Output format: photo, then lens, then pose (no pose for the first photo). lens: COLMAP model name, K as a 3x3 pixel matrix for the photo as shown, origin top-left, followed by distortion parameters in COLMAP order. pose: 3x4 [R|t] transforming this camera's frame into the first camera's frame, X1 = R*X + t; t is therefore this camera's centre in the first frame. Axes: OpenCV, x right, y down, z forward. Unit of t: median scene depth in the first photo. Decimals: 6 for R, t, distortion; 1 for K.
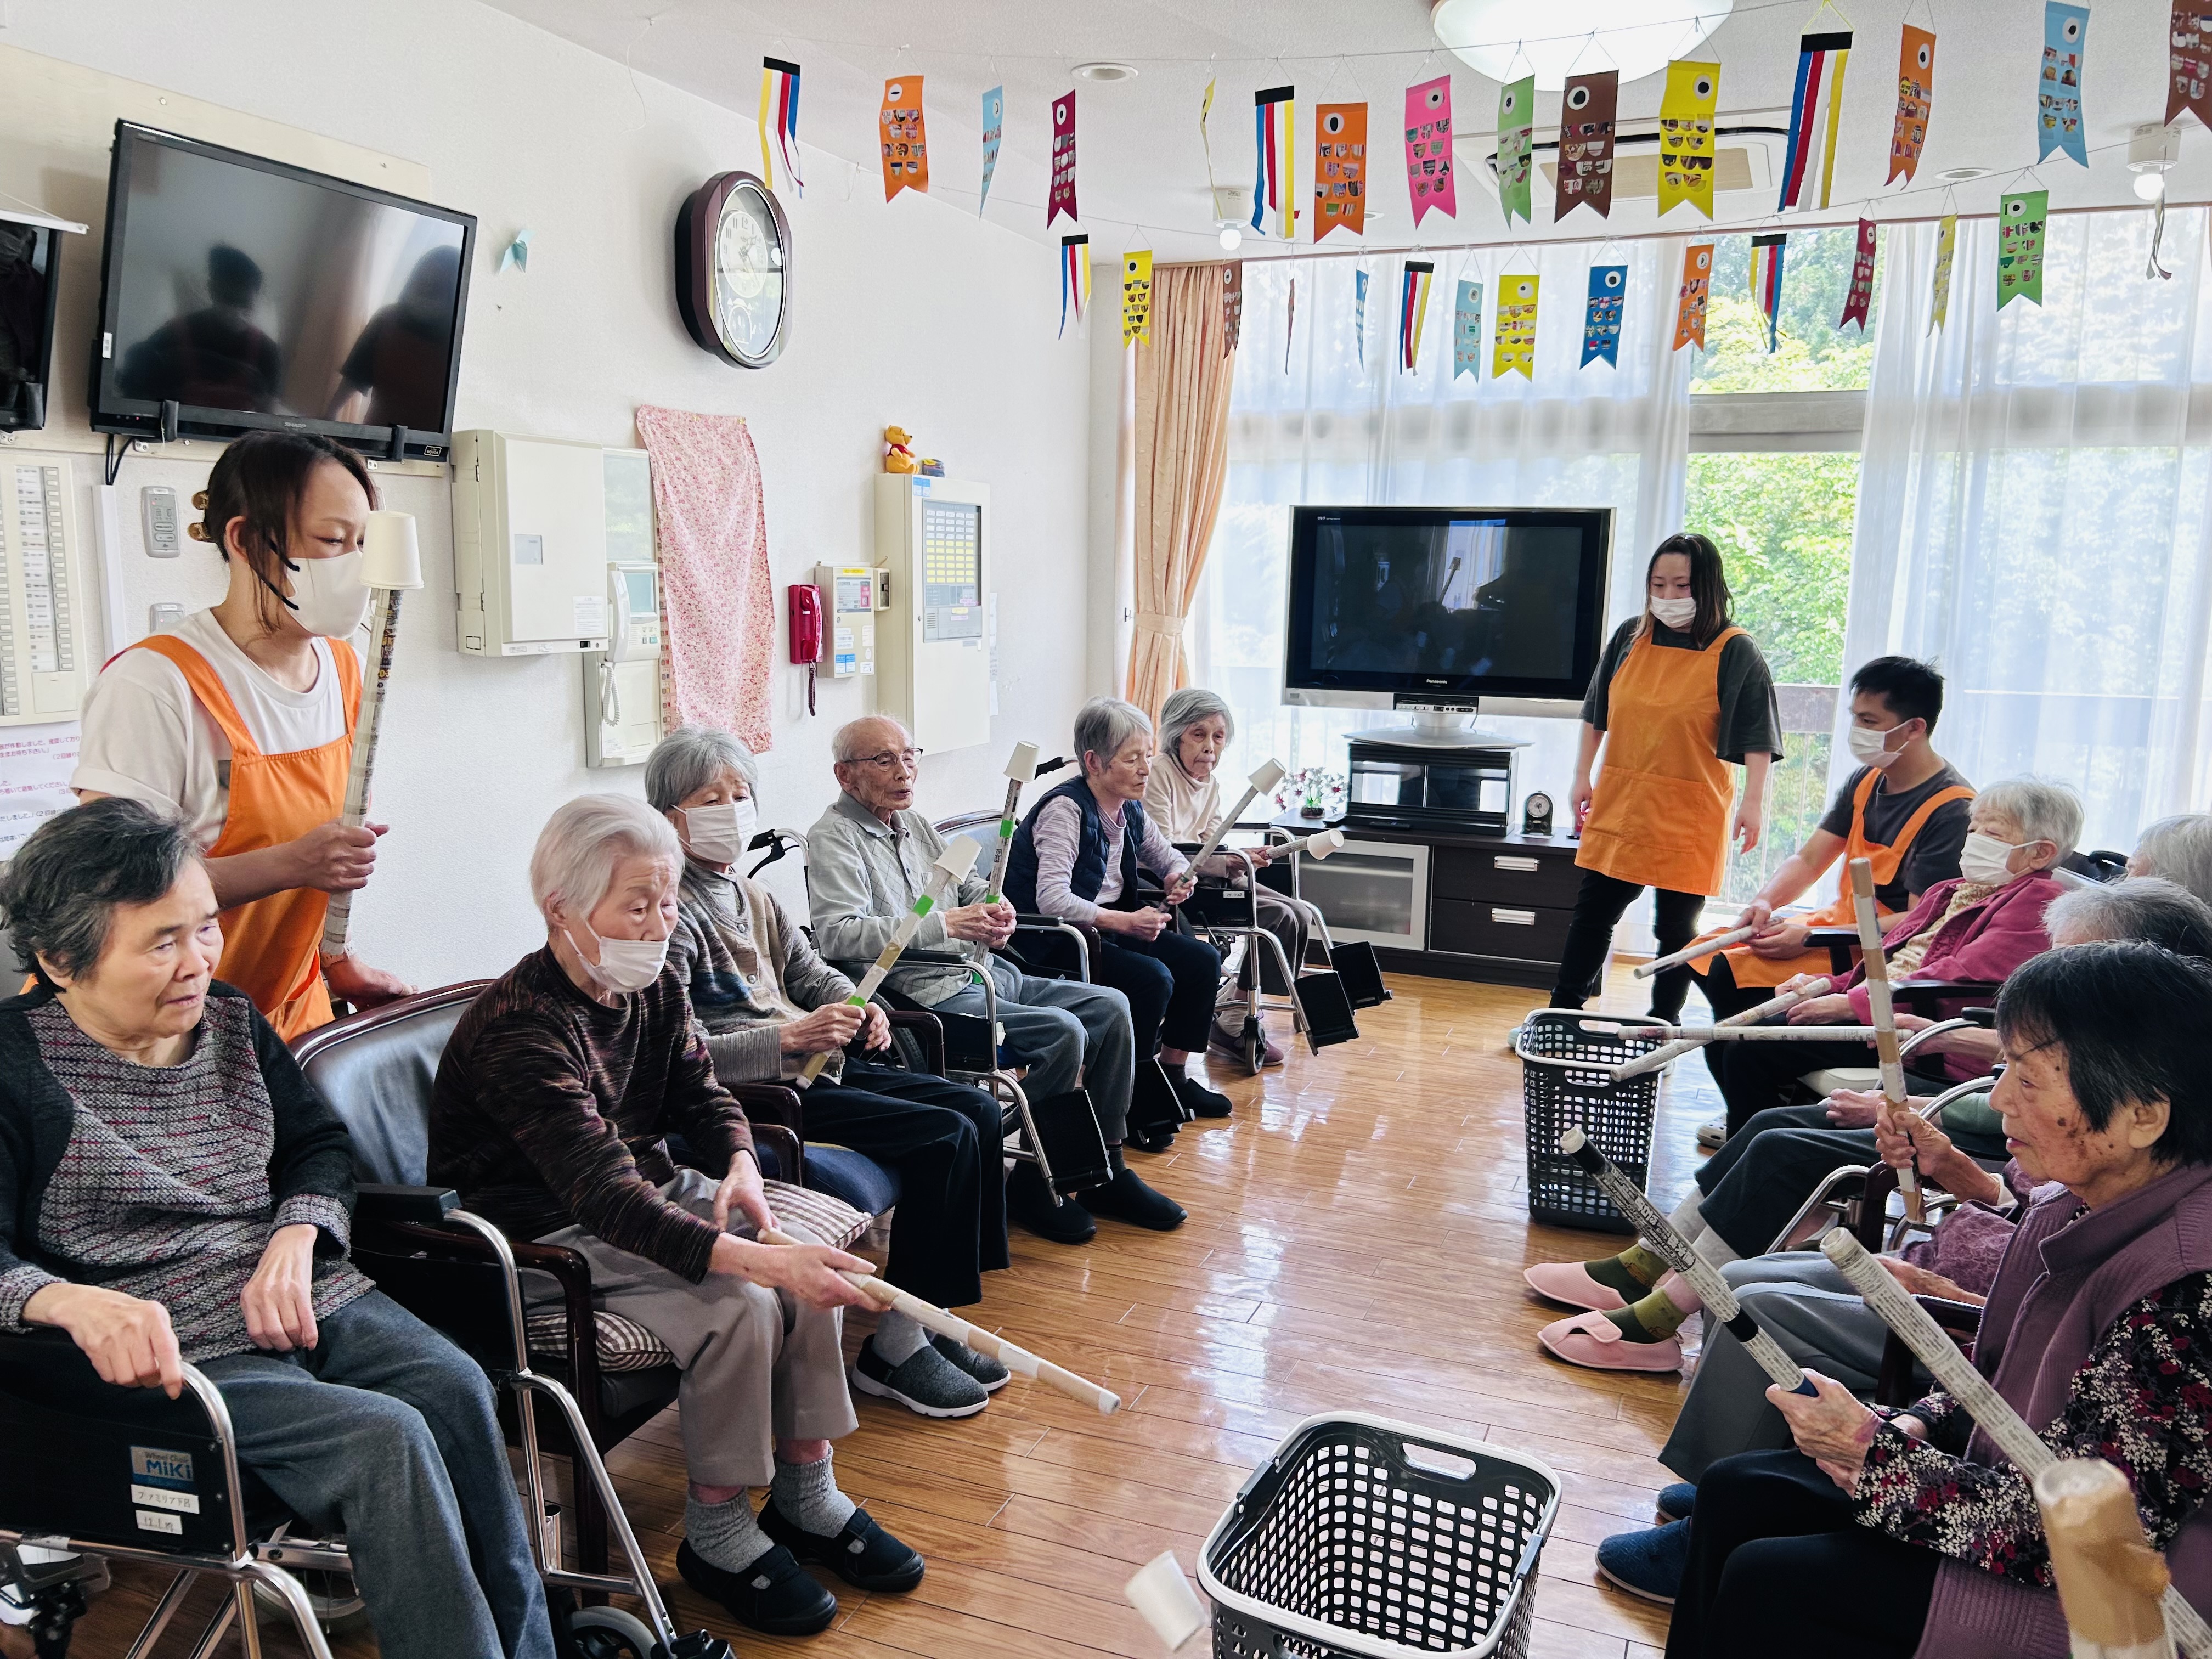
lens RADIAL K [[1703.1, 0, 1103.2], [0, 1703.1, 840.5], [0, 0, 1]] dist [0.050525, -0.037899]
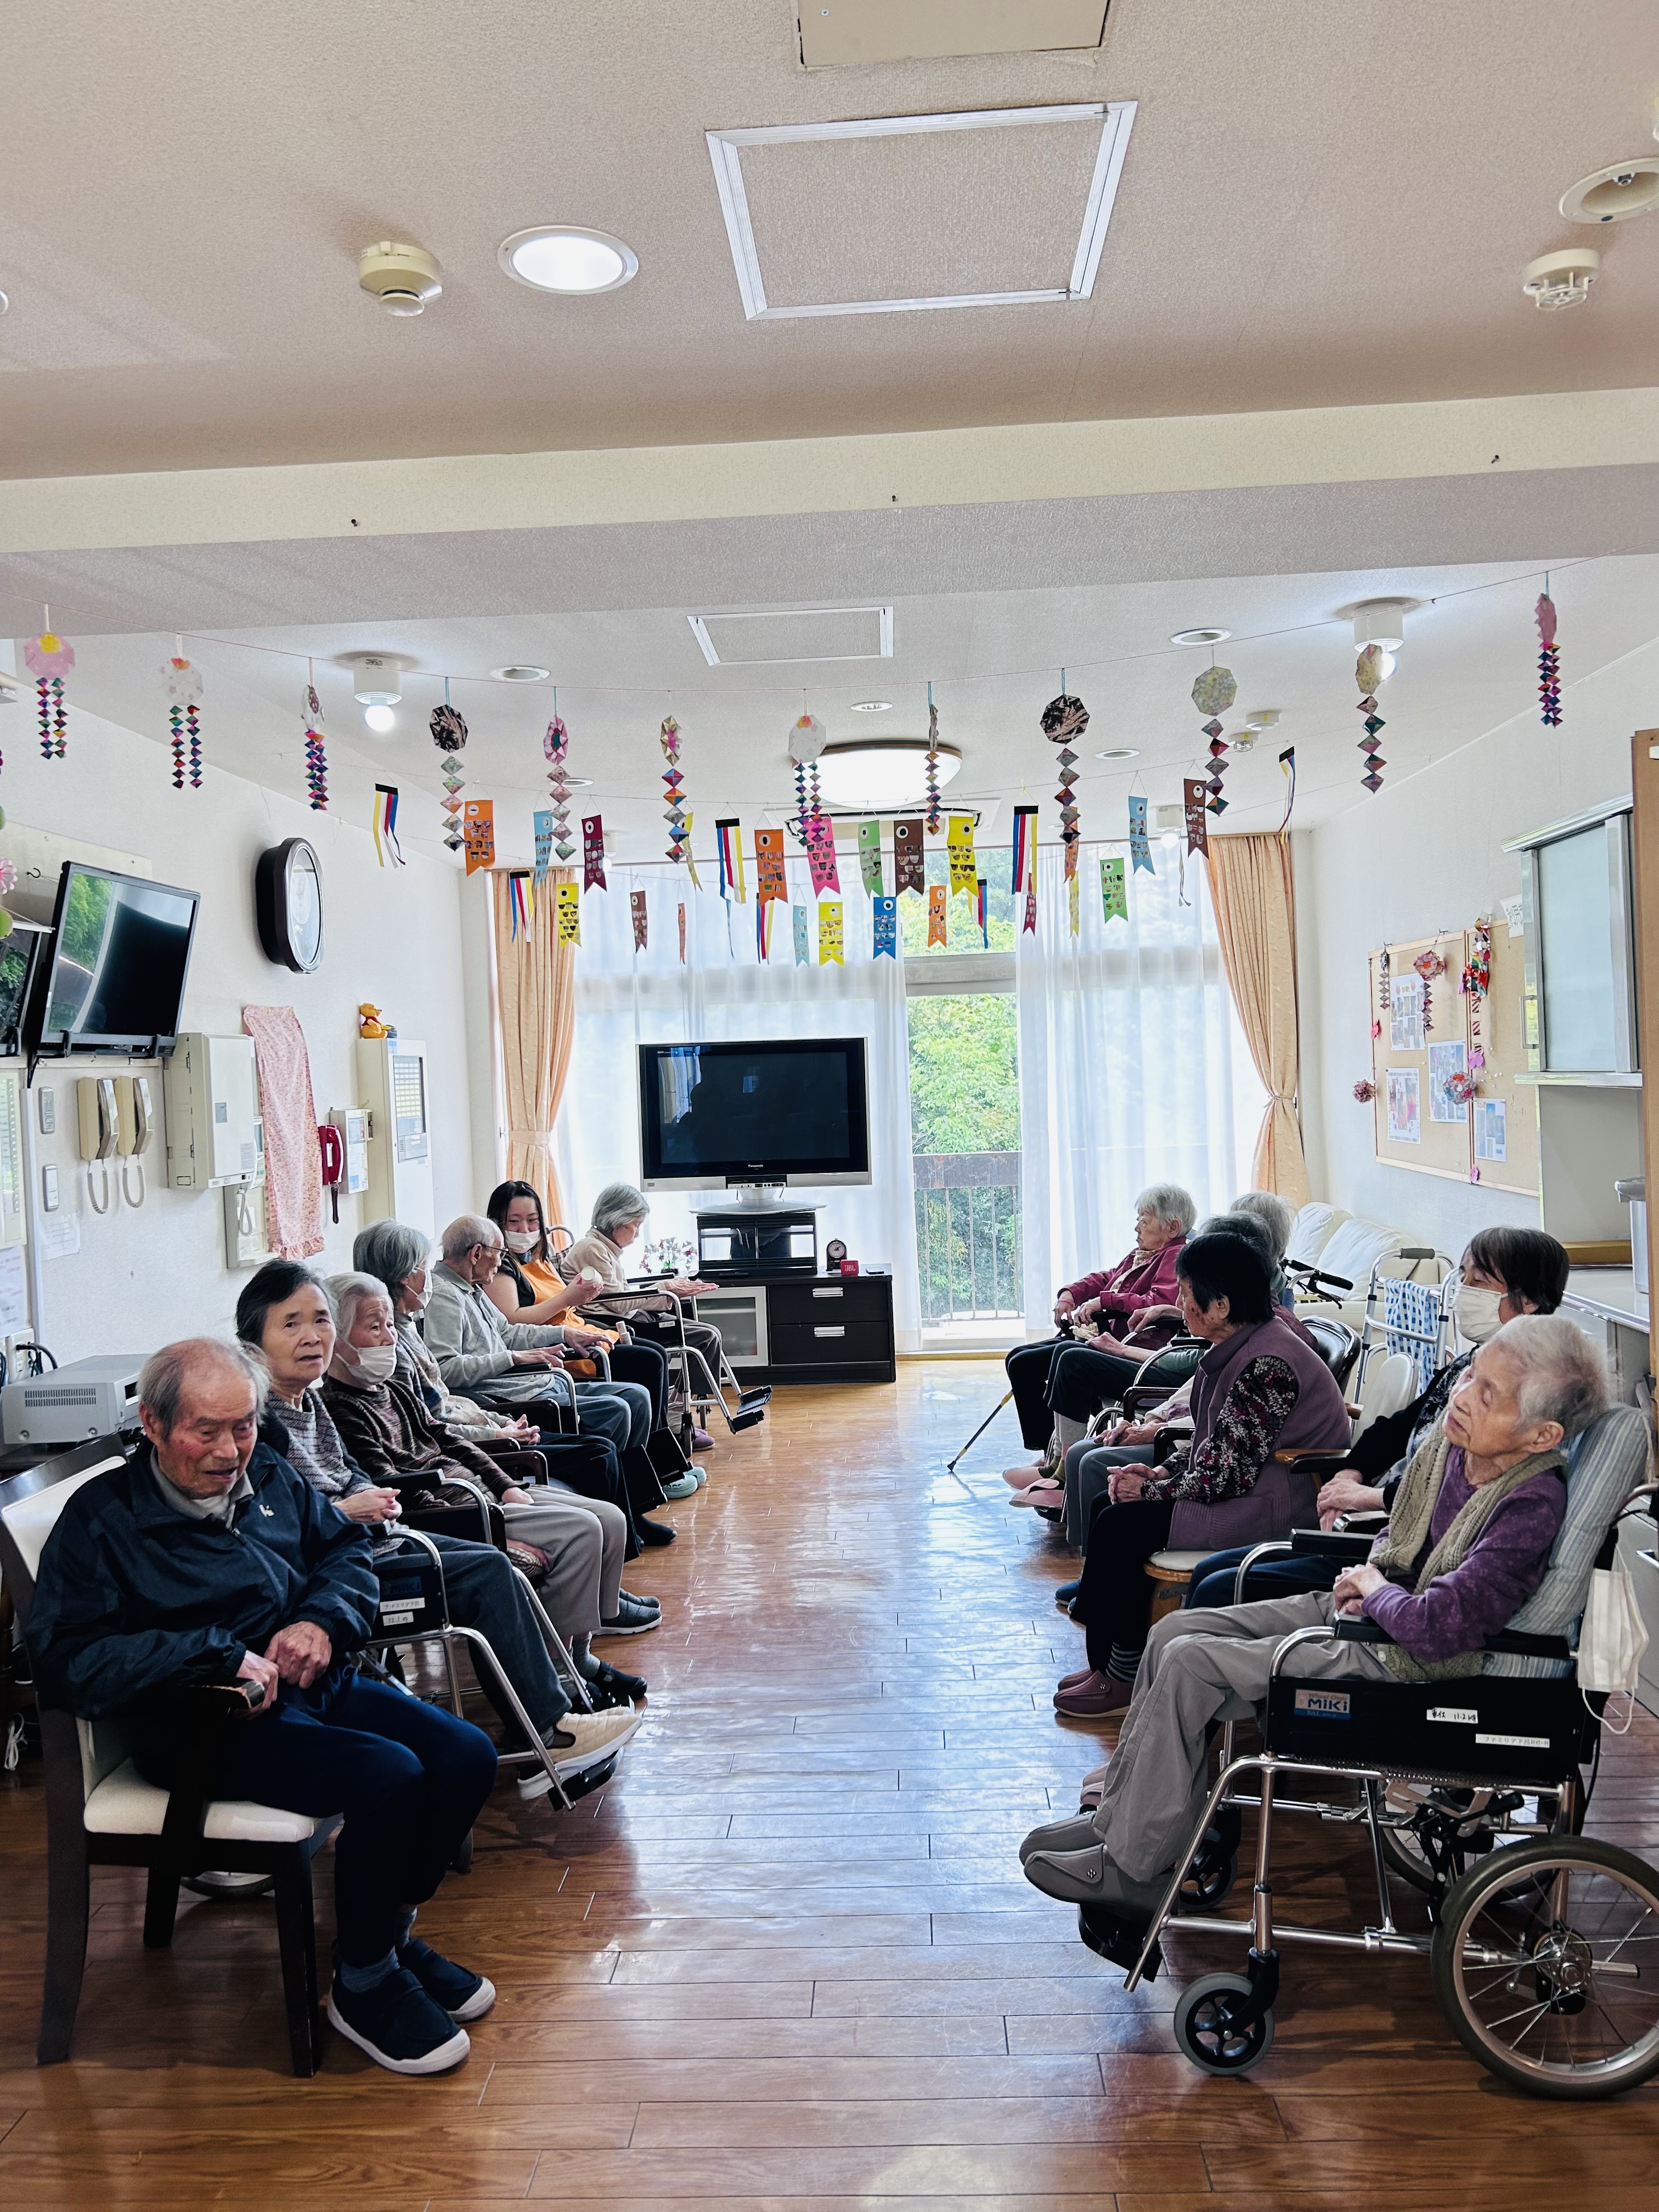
lens RADIAL K [[1669.2, 0, 842.7], [0, 1669.2, 1099.0], [0, 0, 1]] dist [0.173440, -0.001536]
pose [[0.939202, -0.059492, 0.338171, -0.238803], [0.107689, 0.986221, -0.125586, 0.037412], [-0.326040, 0.154368, 0.932667, -0.352774]]
